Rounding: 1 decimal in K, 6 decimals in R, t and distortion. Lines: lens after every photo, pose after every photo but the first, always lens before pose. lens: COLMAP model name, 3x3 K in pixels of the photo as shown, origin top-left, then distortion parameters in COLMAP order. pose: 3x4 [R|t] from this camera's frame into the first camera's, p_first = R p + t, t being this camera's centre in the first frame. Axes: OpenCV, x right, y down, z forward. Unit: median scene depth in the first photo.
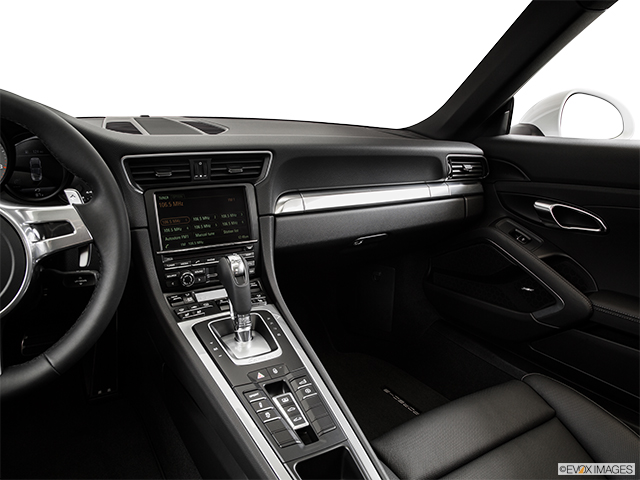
lens RADIAL K [[493.5, 0, 322.4], [0, 493.5, 239.1], [0, 0, 1]] dist [-0.103092, 0.019001]
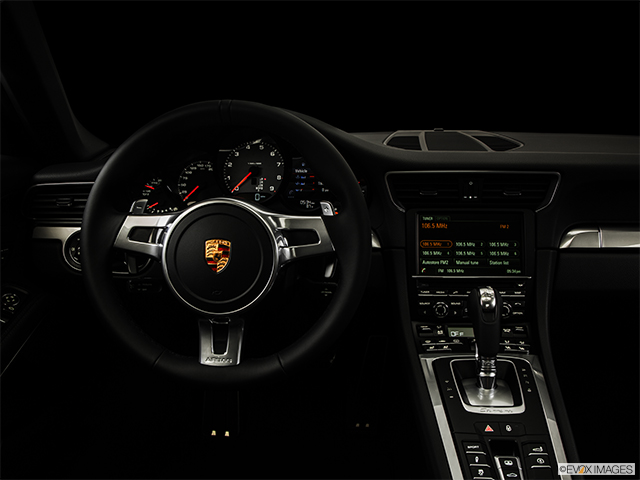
lens RADIAL K [[616.6, 0, 321.2], [0, 616.6, 235.8], [0, 0, 1]] dist [-0.037289, 0.000000]
pose [[0.817089, 0.078615, -0.571126, 0.176268], [-0.121253, 0.991934, -0.036932, 0.015349], [0.563616, 0.099428, 0.820031, -0.065046]]
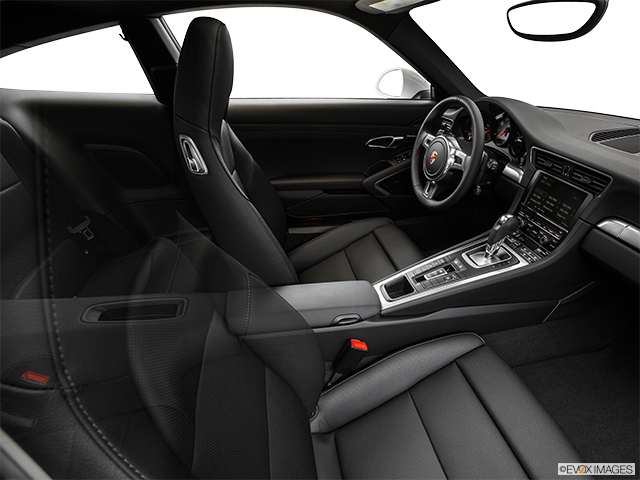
lens RADIAL K [[335.2, 0, 320.5], [0, 335.2, 237.0], [0, 0, 1]] dist [-0.072809, 0.001091]
pose [[-0.363107, 0.446278, -0.817918, 0.921259], [-0.235440, 0.805398, 0.543968, -0.331447], [0.901510, 0.390089, -0.187375, 0.577232]]
